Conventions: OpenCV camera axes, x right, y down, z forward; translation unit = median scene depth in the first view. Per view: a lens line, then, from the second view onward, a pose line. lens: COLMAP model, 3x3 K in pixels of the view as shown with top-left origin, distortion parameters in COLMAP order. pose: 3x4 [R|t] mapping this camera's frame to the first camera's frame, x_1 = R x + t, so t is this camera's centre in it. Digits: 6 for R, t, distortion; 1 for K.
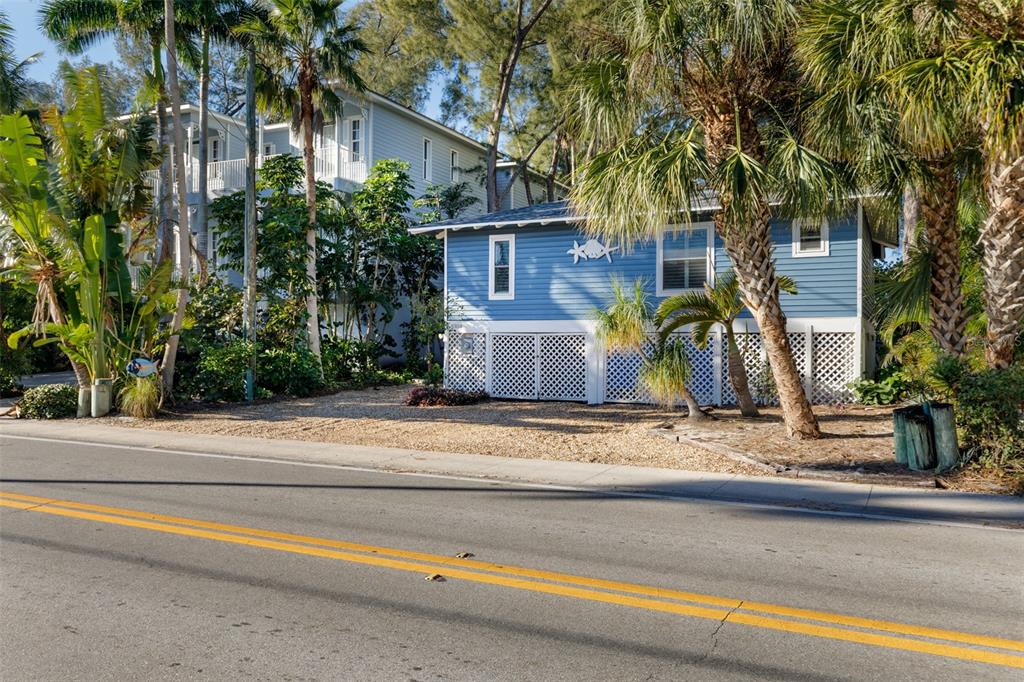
lens RADIAL K [[787.1, 0, 512.0], [0, 787.1, 341.0], [0, 0, 1]] dist [-0.002698, -0.000686]
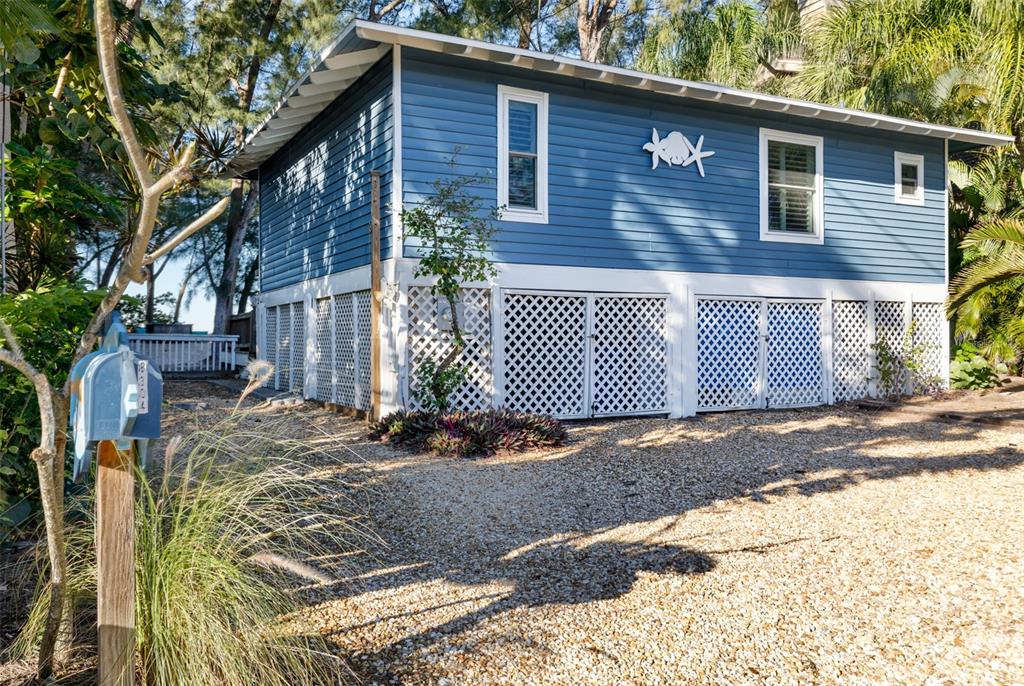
lens RADIAL K [[853.0, 0, 512.0], [0, 853.0, 343.0], [0, 0, 1]] dist [0.014526, 0.004445]
pose [[0.574970, -0.006972, 0.818145, -0.477395], [0.002179, 0.999973, 0.006991, 0.020288], [-0.818172, -0.002237, 0.574969, 0.736463]]
